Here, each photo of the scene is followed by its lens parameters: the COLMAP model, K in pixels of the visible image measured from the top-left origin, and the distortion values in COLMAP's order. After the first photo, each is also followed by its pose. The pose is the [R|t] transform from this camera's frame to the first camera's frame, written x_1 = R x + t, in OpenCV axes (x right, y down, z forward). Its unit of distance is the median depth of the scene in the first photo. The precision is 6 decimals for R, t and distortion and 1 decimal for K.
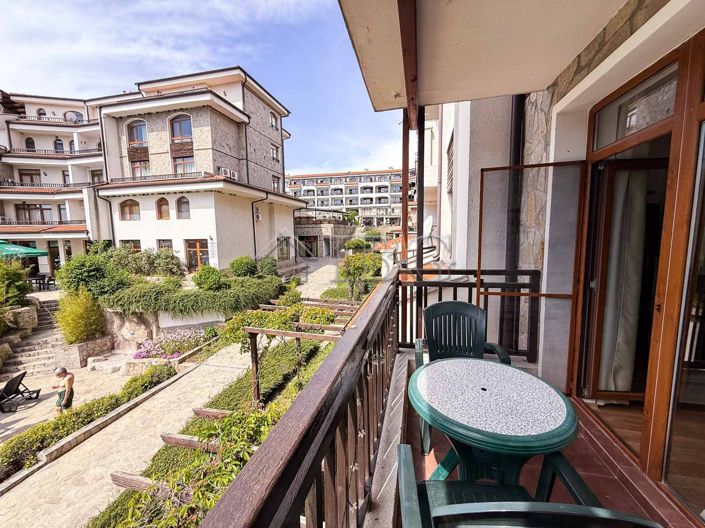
lens RADIAL K [[279.9, 0, 351.3], [0, 279.9, 263.6], [0, 0, 1]] dist [-0.000653, -0.000133]
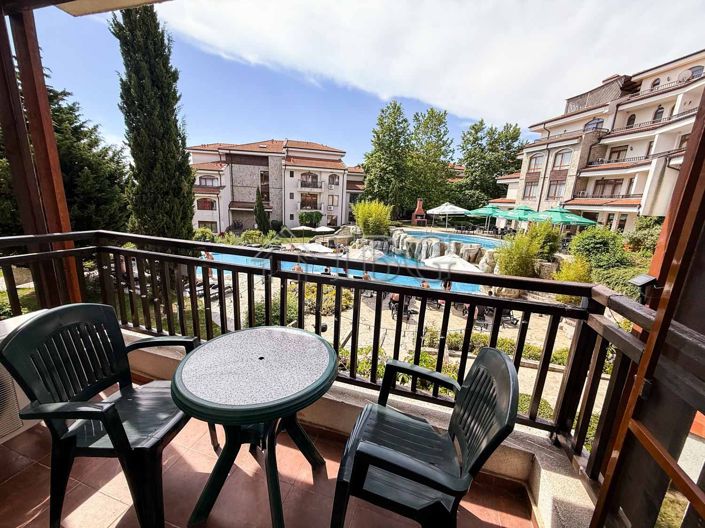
lens RADIAL K [[279.9, 0, 351.4], [0, 279.9, 264.1], [0, 0, 1]] dist [-0.000653, -0.000133]
pose [[-0.066063, 0.236373, -0.969414, 0.132385], [-0.149349, 0.958250, 0.243828, -0.014429], [0.986575, 0.160889, -0.028003, 0.129279]]
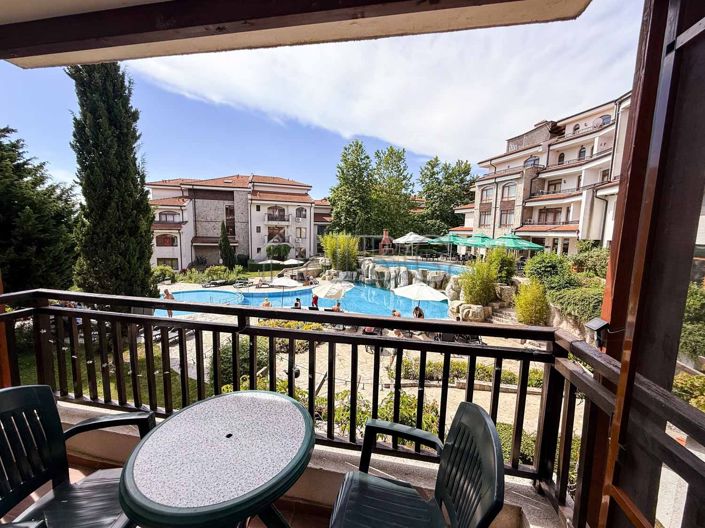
lens RADIAL K [[279.9, 0, 351.3], [0, 279.9, 263.9], [0, 0, 1]] dist [-0.000653, -0.000133]
pose [[0.048160, 0.131953, -0.990085, 0.129407], [-0.125789, 0.984145, 0.125043, -0.023445], [0.990887, 0.118520, 0.063995, 0.126907]]
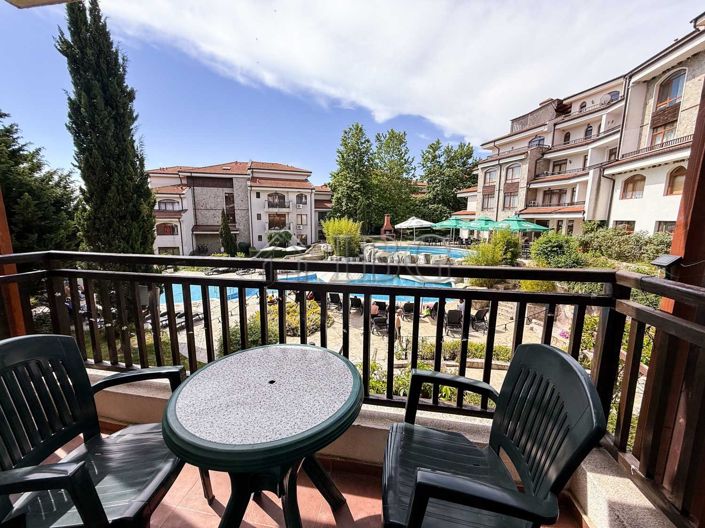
lens RADIAL K [[279.9, 0, 351.4], [0, 279.9, 264.1], [0, 0, 1]] dist [-0.000653, -0.000133]
pose [[0.048493, 0.174709, -0.983425, 0.122870], [-0.109524, 0.979576, 0.168625, -0.004448], [0.992801, 0.099532, 0.066637, 0.115082]]
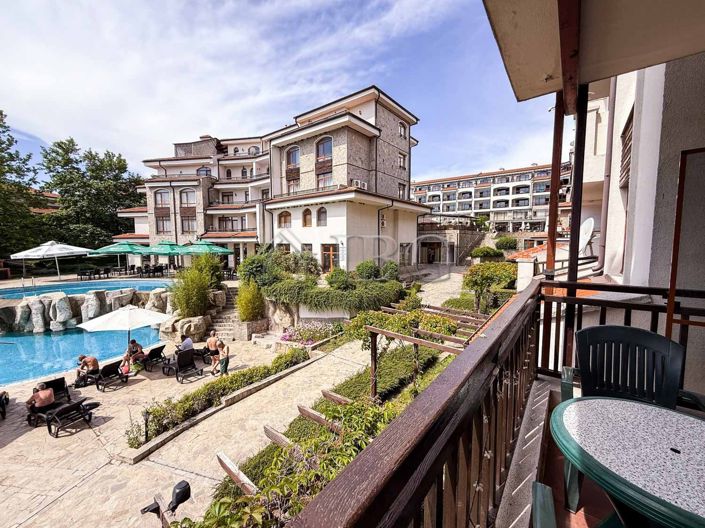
lens RADIAL K [[279.9, 0, 351.1], [0, 279.9, 263.9], [0, 0, 1]] dist [-0.000653, -0.000133]
pose [[0.909159, 0.044329, -0.414083, -0.001282], [-0.053173, 0.998537, -0.009848, 0.001551], [0.413041, 0.030971, 0.910186, -0.002453]]
